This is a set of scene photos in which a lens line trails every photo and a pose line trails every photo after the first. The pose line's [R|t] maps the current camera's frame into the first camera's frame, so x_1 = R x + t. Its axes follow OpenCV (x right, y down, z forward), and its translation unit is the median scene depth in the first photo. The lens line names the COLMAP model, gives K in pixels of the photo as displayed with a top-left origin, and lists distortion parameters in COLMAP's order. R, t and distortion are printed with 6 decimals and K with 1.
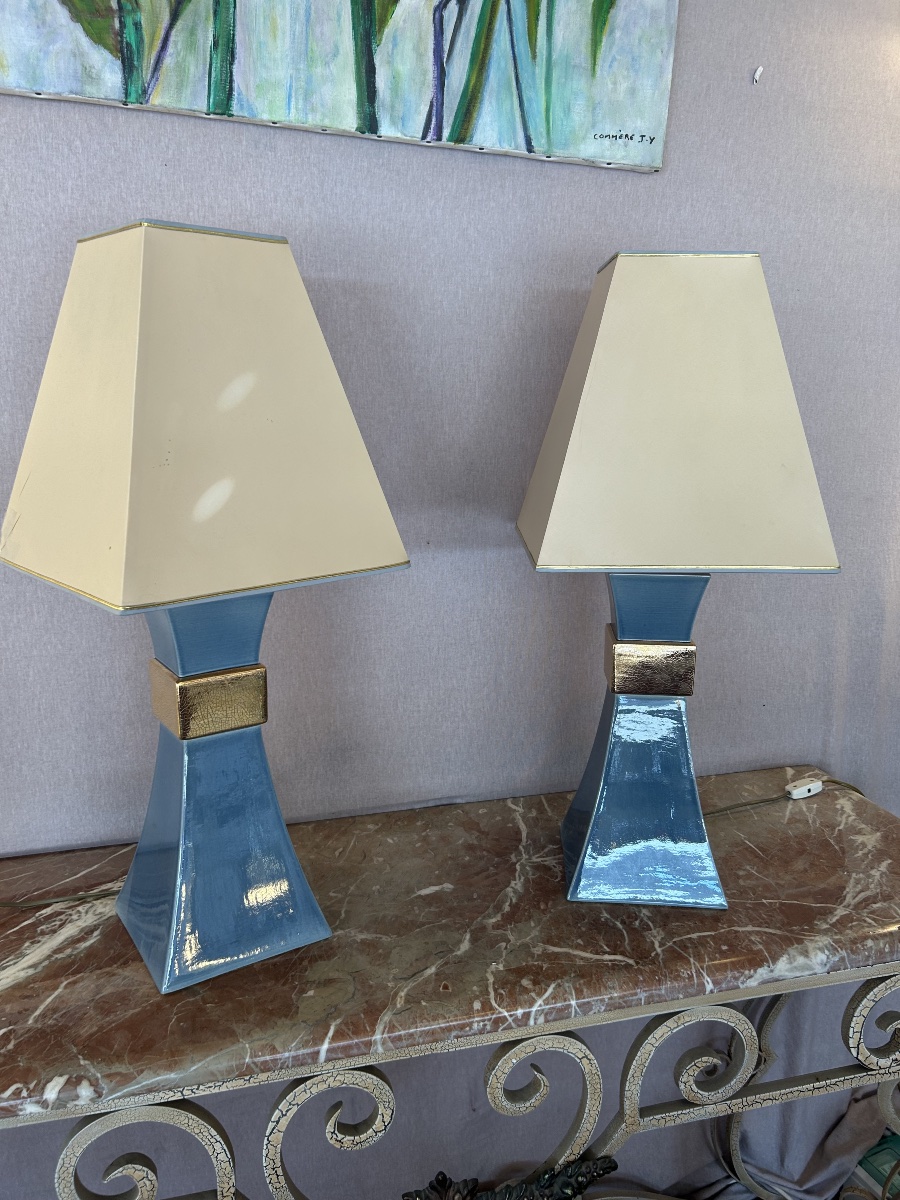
lens RADIAL K [[917.7, 0, 441.7], [0, 917.7, 592.4], [0, 0, 1]] dist [0.039051, -0.063156]
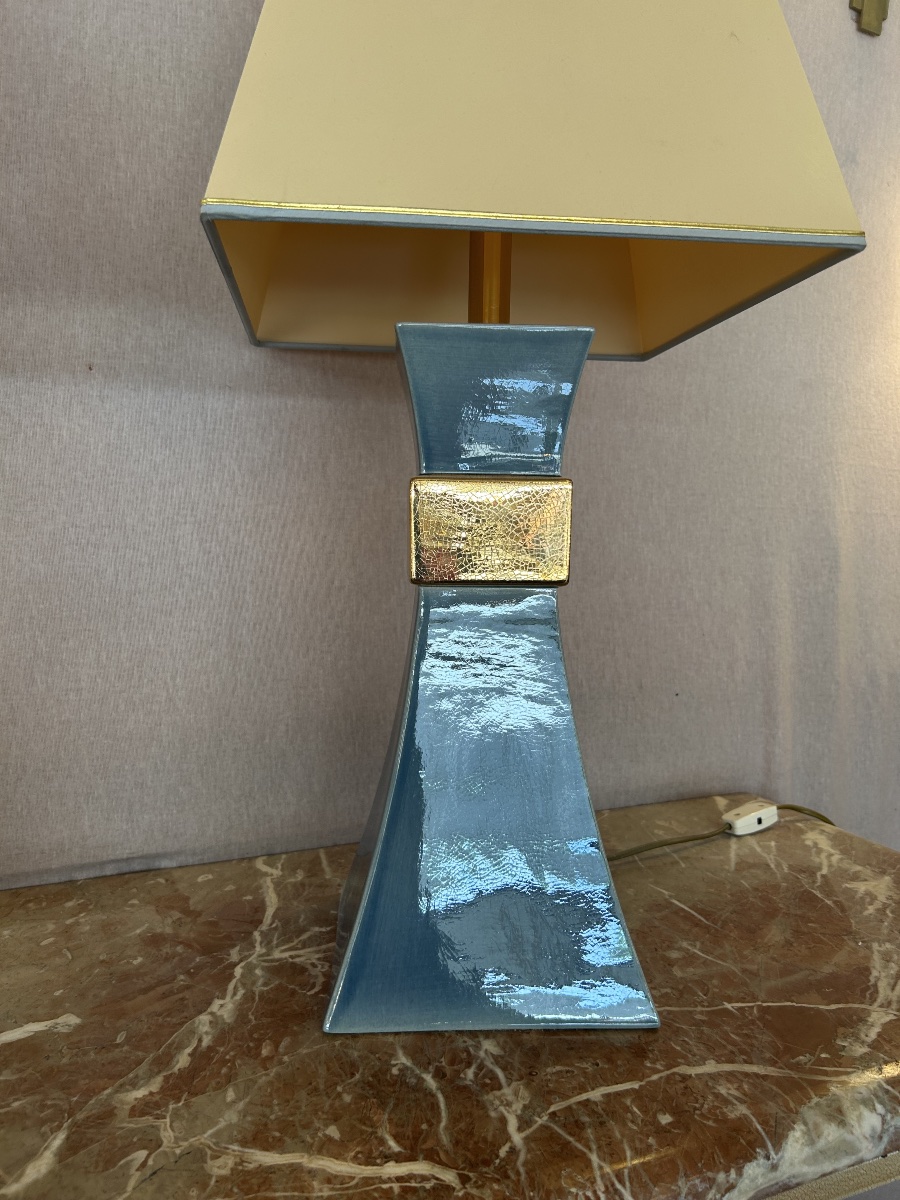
lens RADIAL K [[917.7, 0, 442.6], [0, 917.7, 599.7], [0, 0, 1]] dist [0.039051, -0.063156]
pose [[0.990306, -0.005394, 0.138796, 0.135720], [0.024050, 0.990813, -0.133086, 0.187172], [-0.136803, 0.135134, 0.981338, 0.523786]]
